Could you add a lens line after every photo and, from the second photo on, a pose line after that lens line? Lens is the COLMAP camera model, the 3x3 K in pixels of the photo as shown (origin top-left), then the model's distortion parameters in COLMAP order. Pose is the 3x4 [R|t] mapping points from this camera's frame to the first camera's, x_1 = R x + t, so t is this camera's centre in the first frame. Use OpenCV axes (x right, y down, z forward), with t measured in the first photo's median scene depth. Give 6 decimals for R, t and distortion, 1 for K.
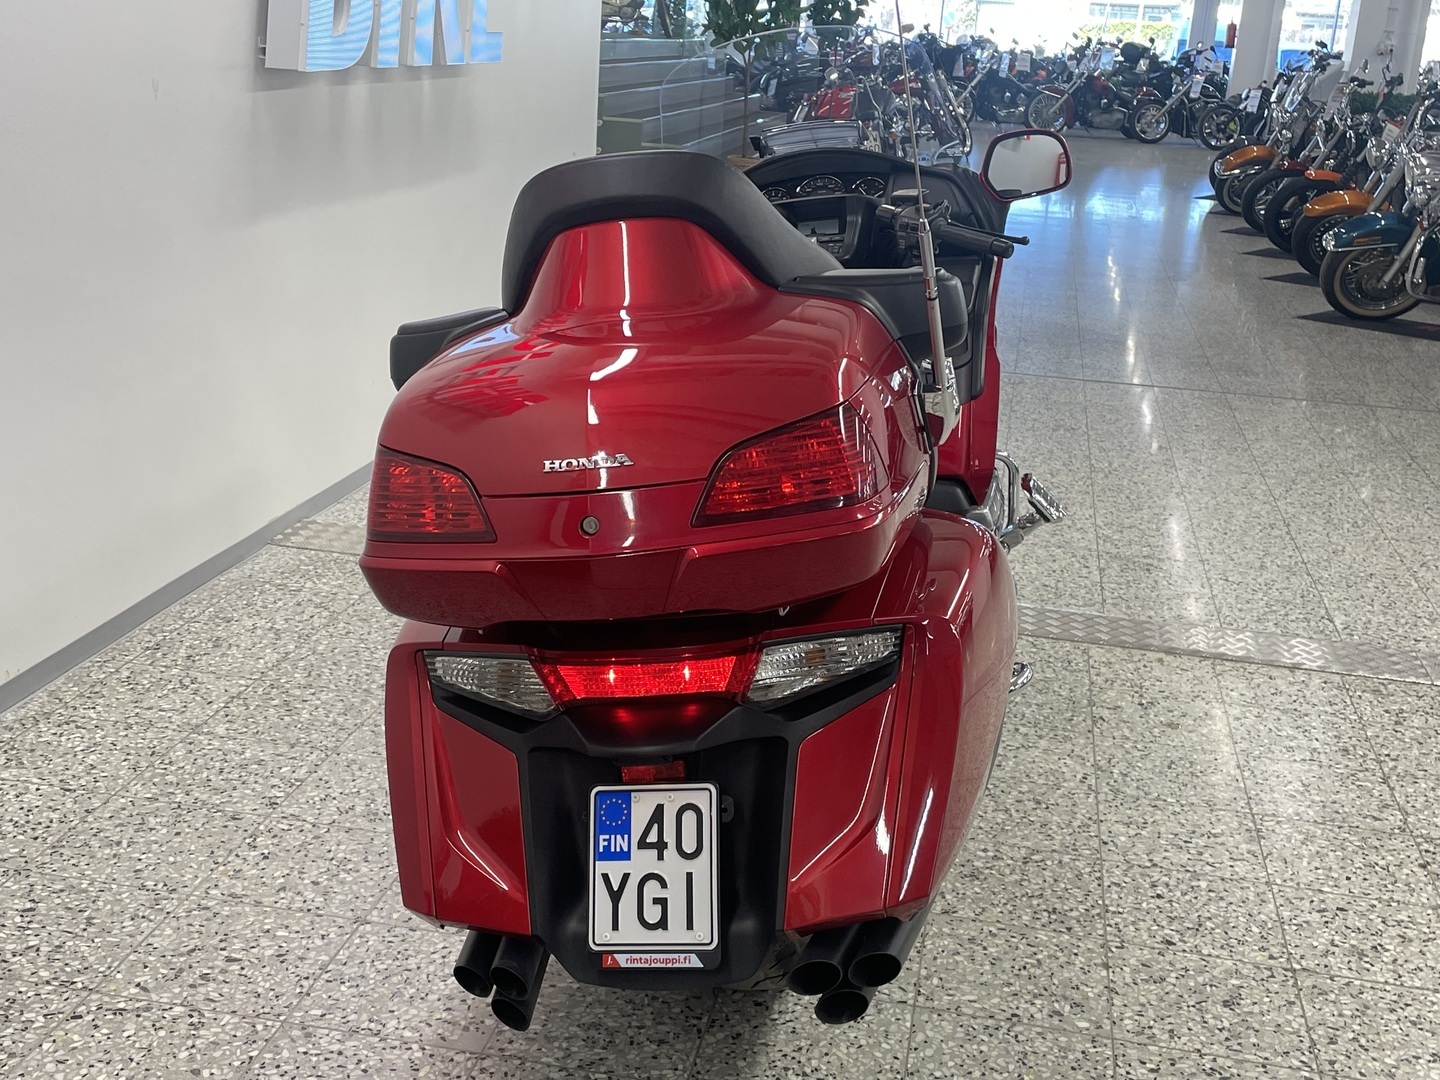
lens RADIAL K [[1713.9, 0, 727.9], [0, 1713.9, 521.4], [0, 0, 1]] dist [0.061154, 0.000000]
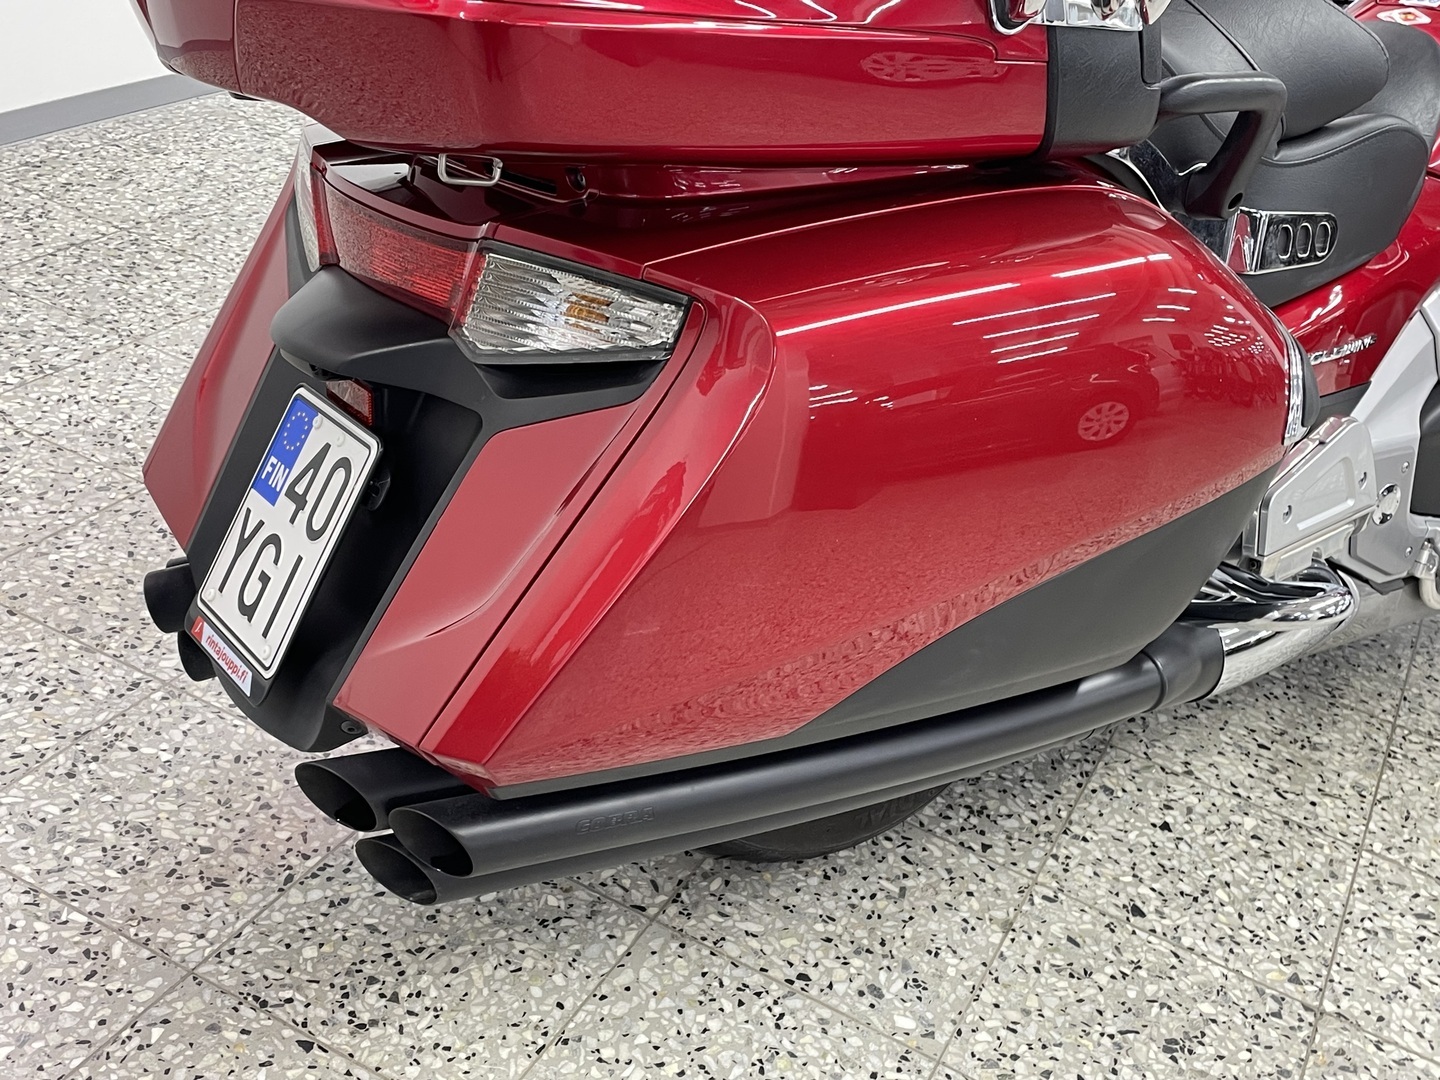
lens RADIAL K [[1697.0, 0, 734.3], [0, 1697.0, 550.1], [0, 0, 1]] dist [0.062074, 0.000000]
pose [[0.956472, 0.226036, -0.184580, 0.214903], [-0.181448, 0.956009, 0.230483, 0.005414], [0.228558, -0.186959, 0.955410, 0.432268]]
